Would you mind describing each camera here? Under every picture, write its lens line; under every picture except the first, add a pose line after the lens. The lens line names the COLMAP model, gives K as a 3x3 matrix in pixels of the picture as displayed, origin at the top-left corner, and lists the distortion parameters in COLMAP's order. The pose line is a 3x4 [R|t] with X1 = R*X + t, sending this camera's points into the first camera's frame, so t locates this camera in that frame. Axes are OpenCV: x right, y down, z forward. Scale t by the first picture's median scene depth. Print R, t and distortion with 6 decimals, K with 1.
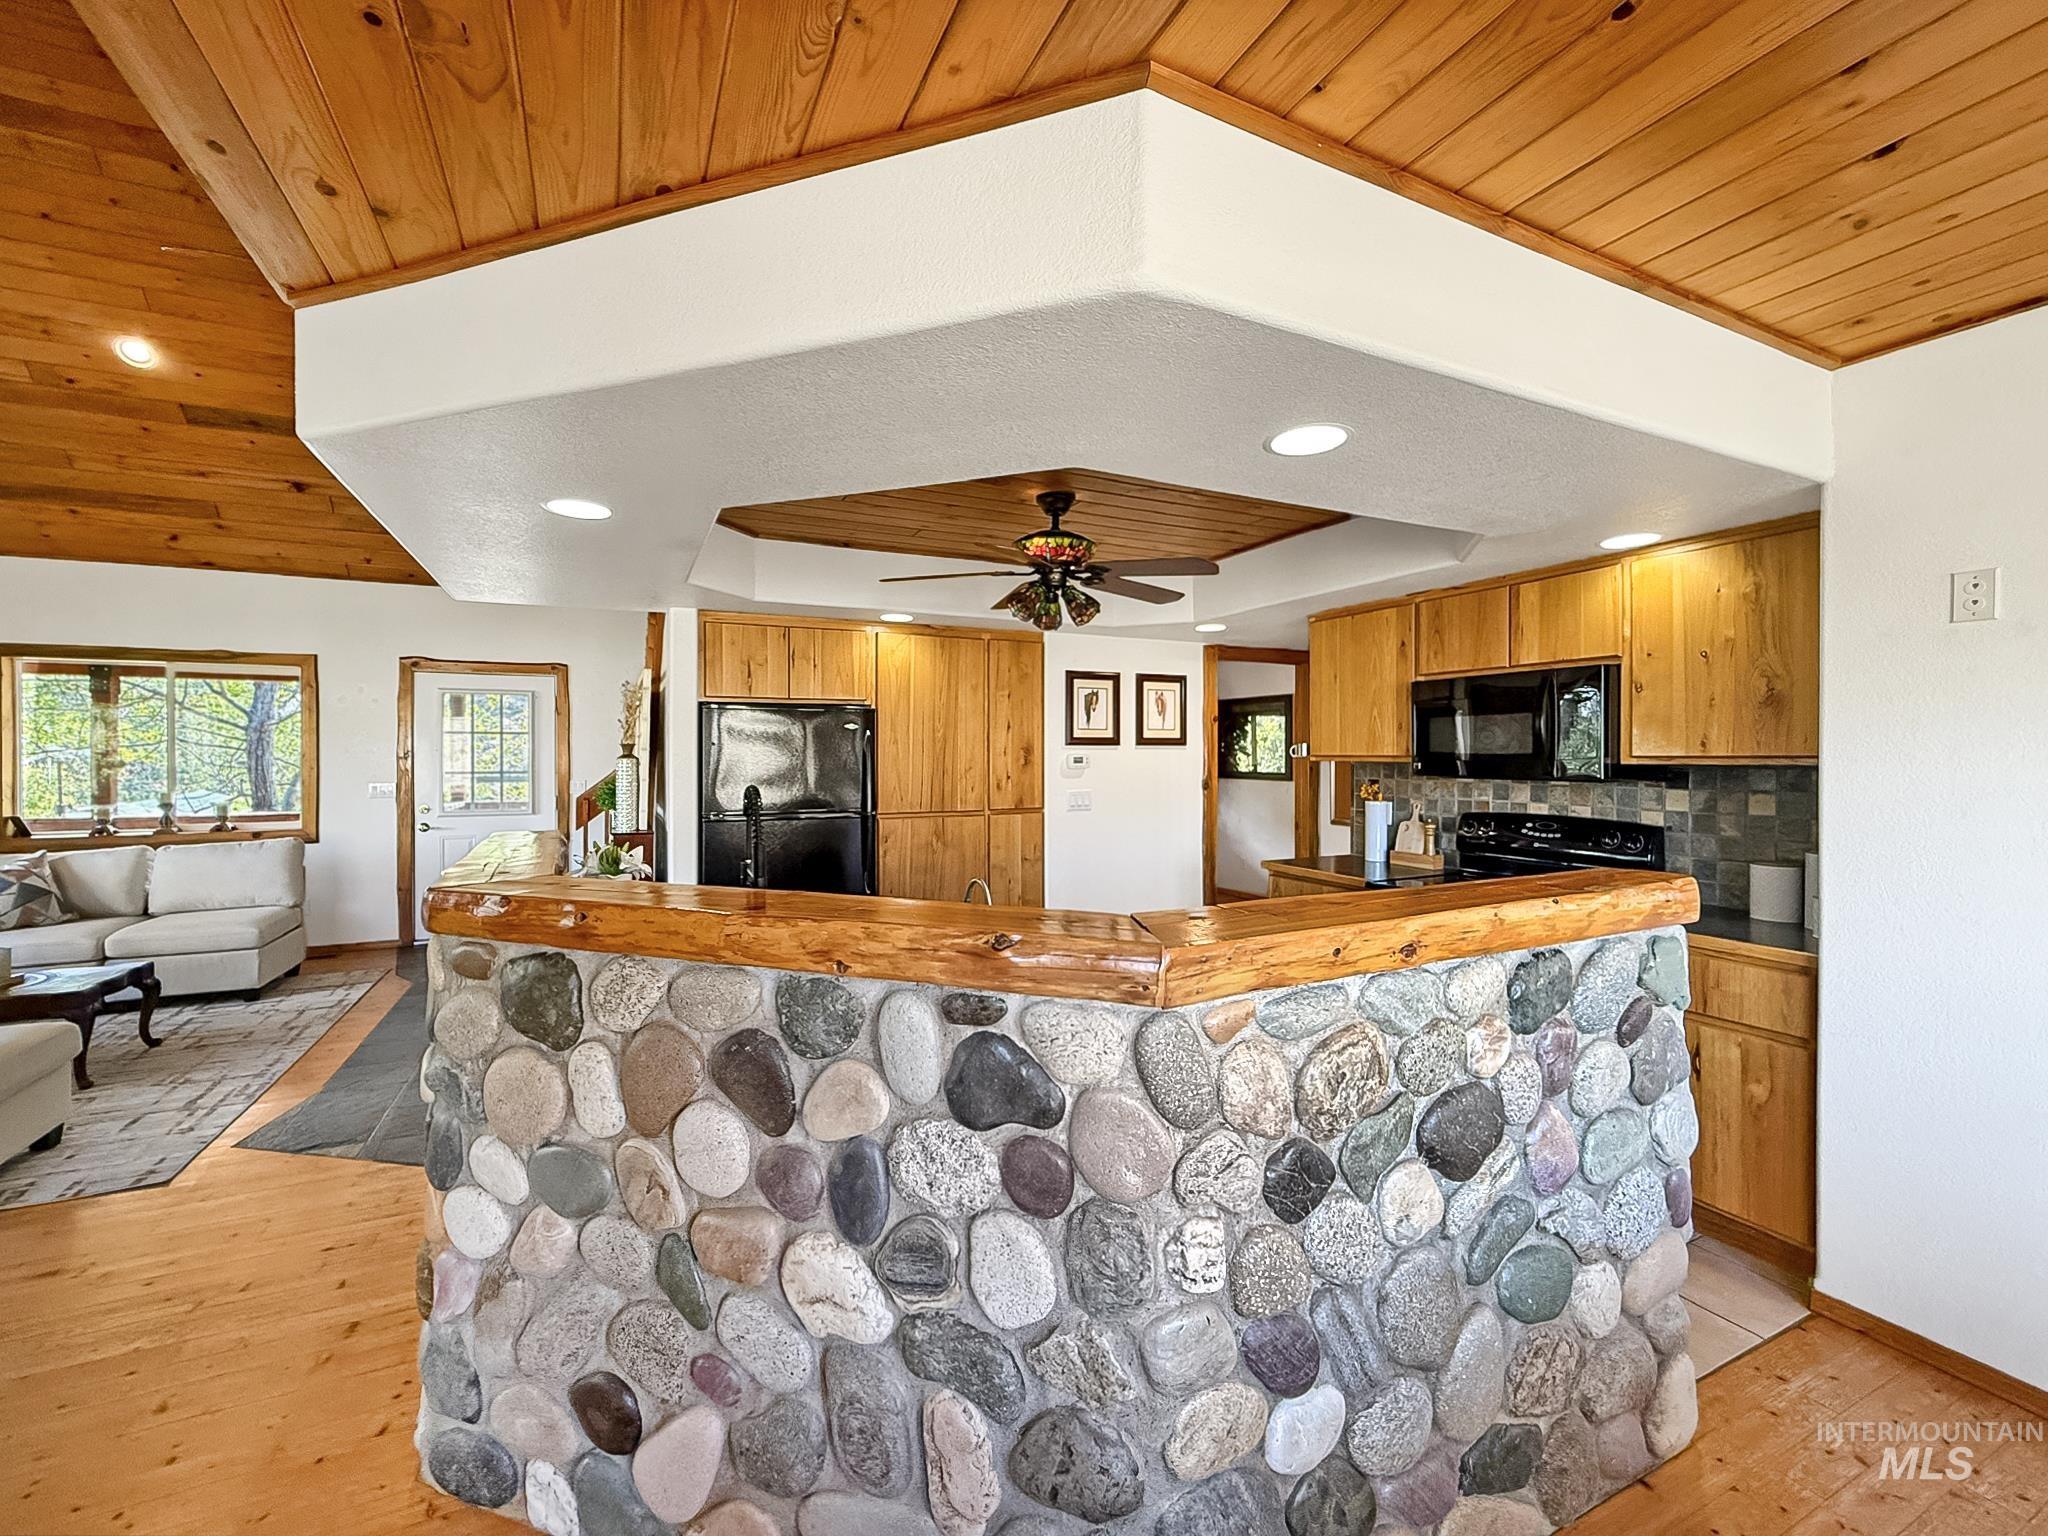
lens RADIAL K [[839.5, 0, 1038.8], [0, 839.5, 757.5], [0, 0, 1]] dist [0.000987, -0.000136]
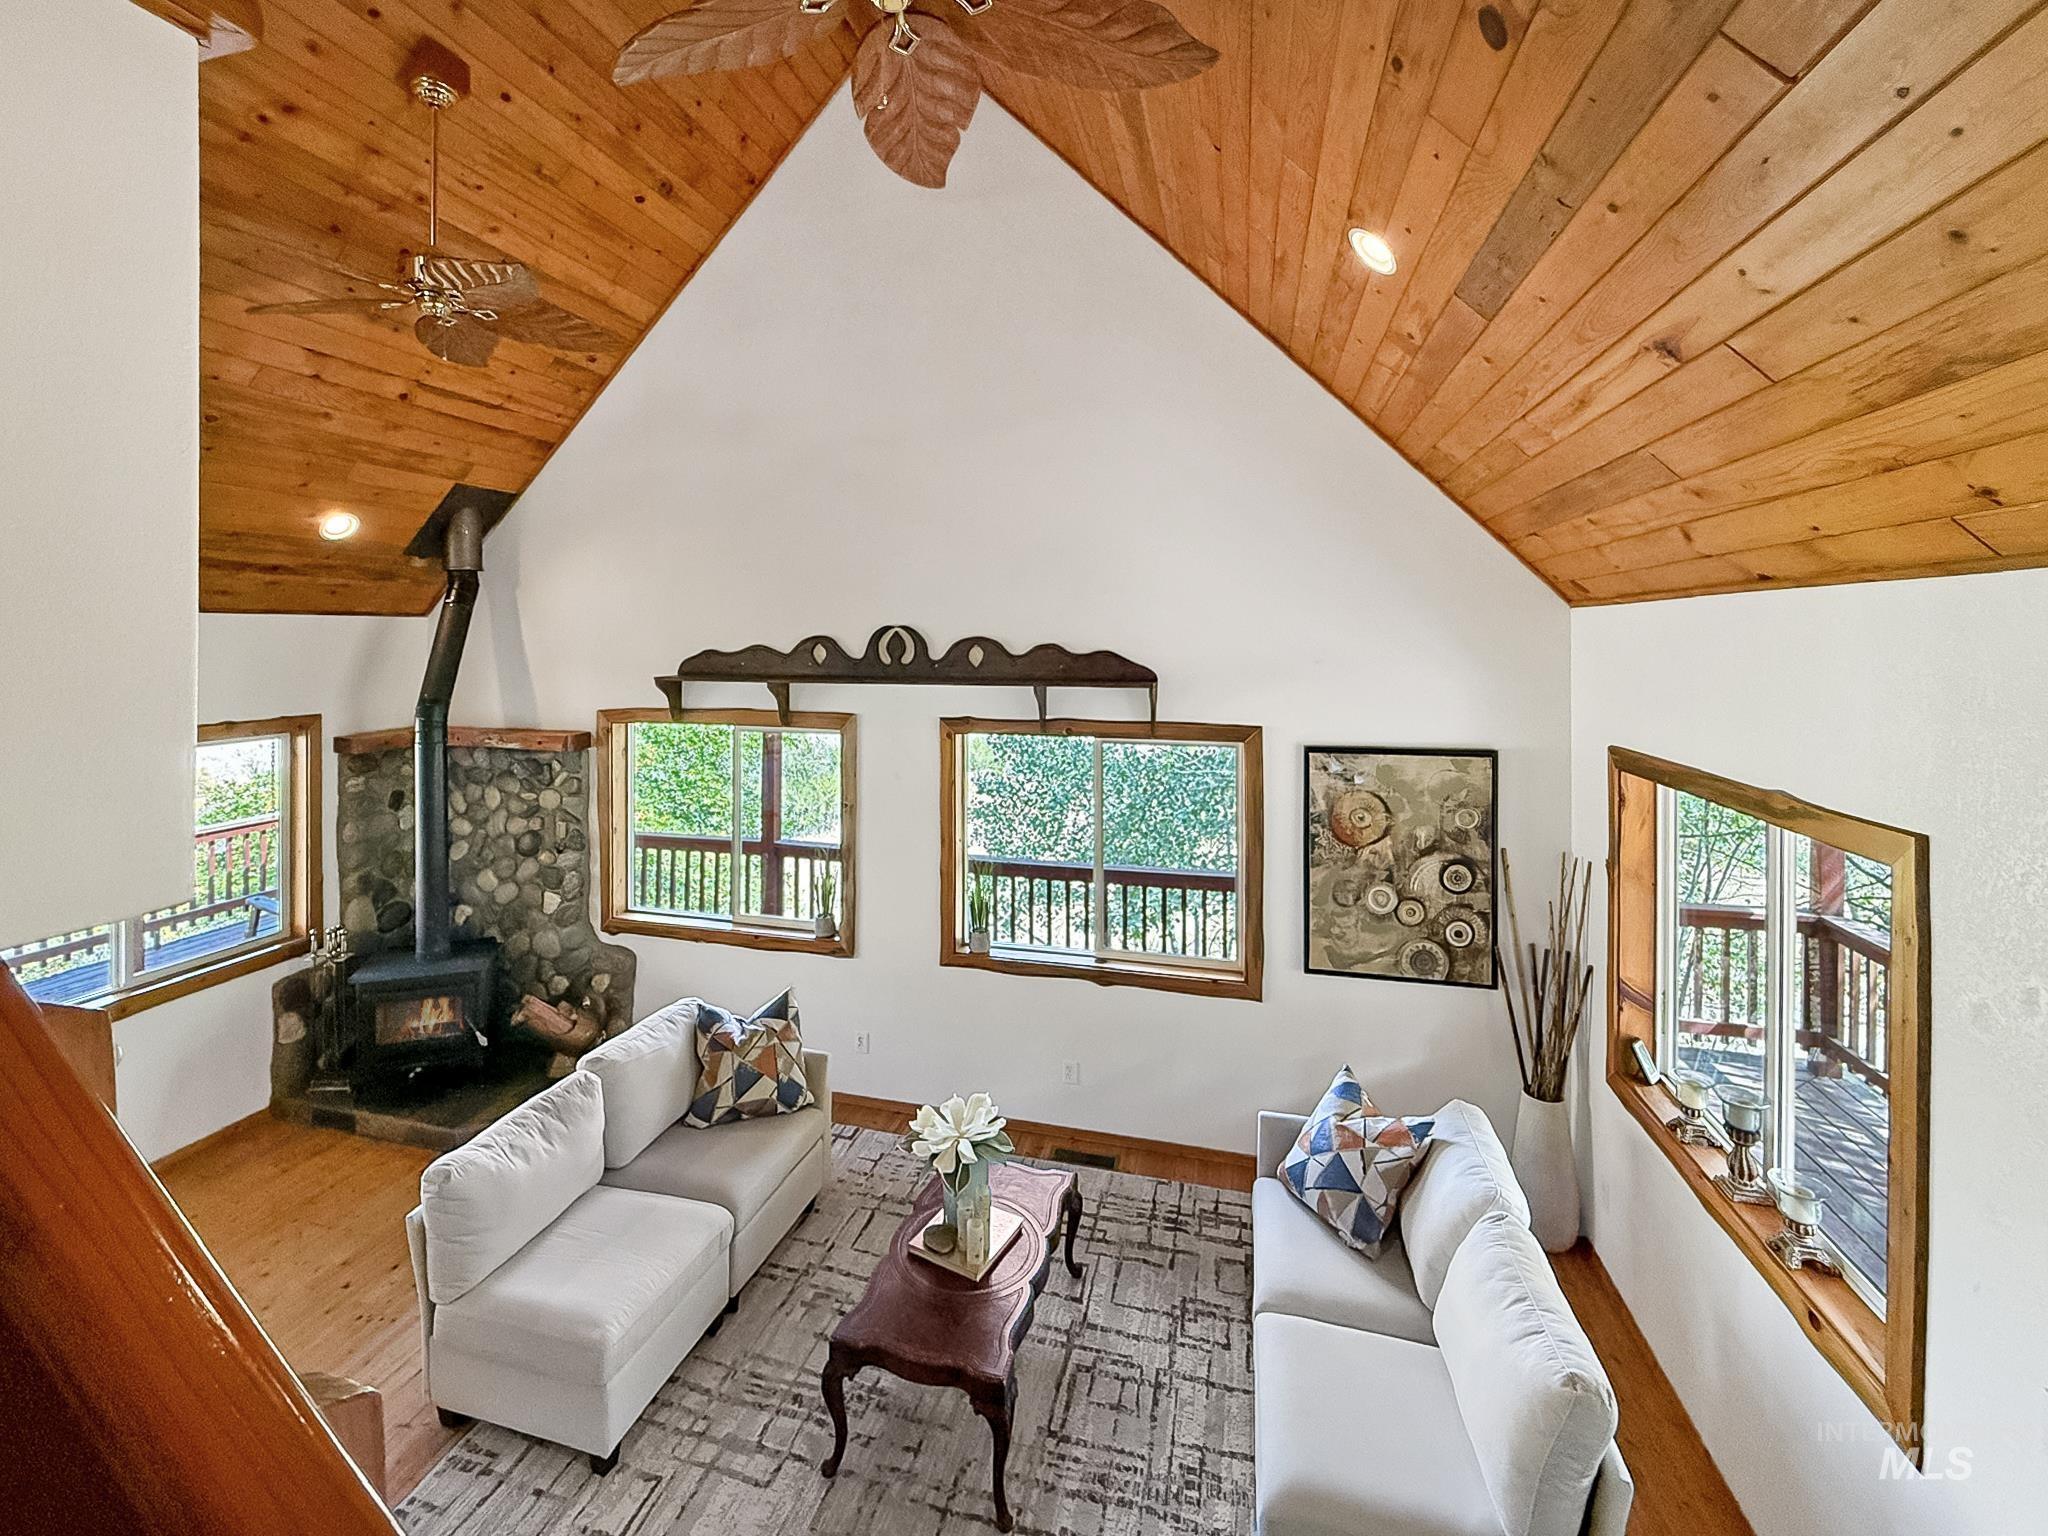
lens RADIAL K [[839.5, 0, 1000.2], [0, 839.5, 644.9], [0, 0, 1]] dist [0.000987, -0.000136]
pose [[-0.666602, -0.004344, -0.745401, -0.599470], [-0.006276, 0.999980, -0.000216, -0.275567], [0.745387, 0.004534, -0.666617, 1.375533]]
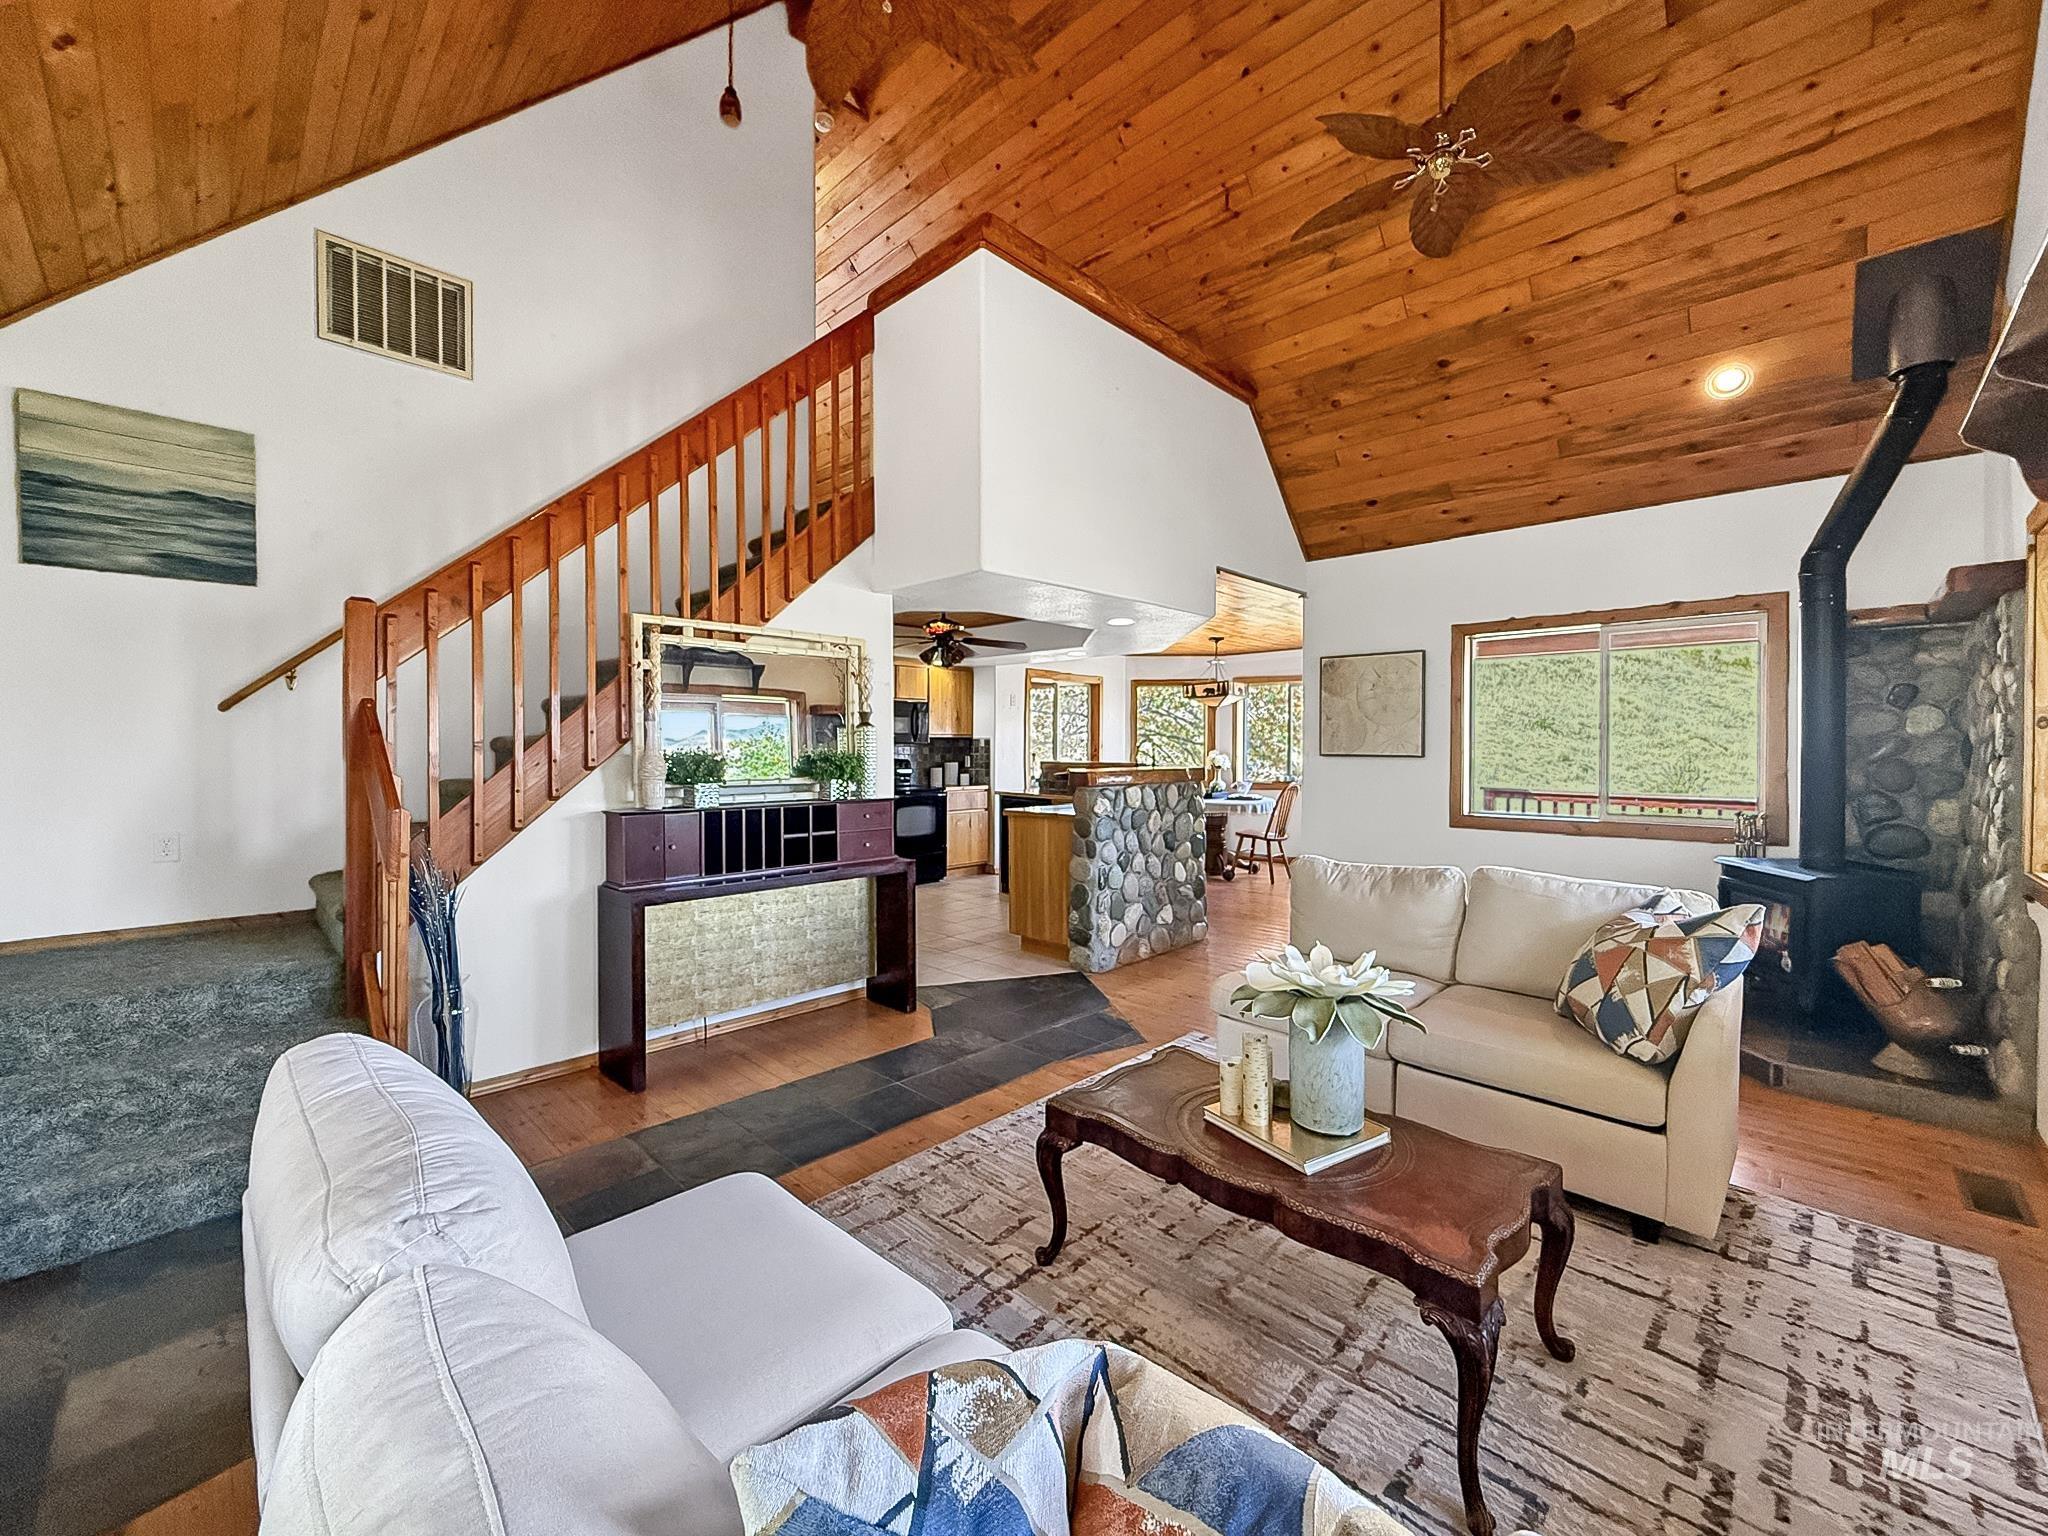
lens RADIAL K [[839.5, 0, 1024.6], [0, 839.5, 756.8], [0, 0, 1]] dist [0.000987, -0.000136]
pose [[-0.334206, -0.014604, 0.942387, -1.522530], [-0.001426, 0.999887, 0.014990, 0.020248], [-0.942499, 0.003666, -0.334189, 1.174133]]
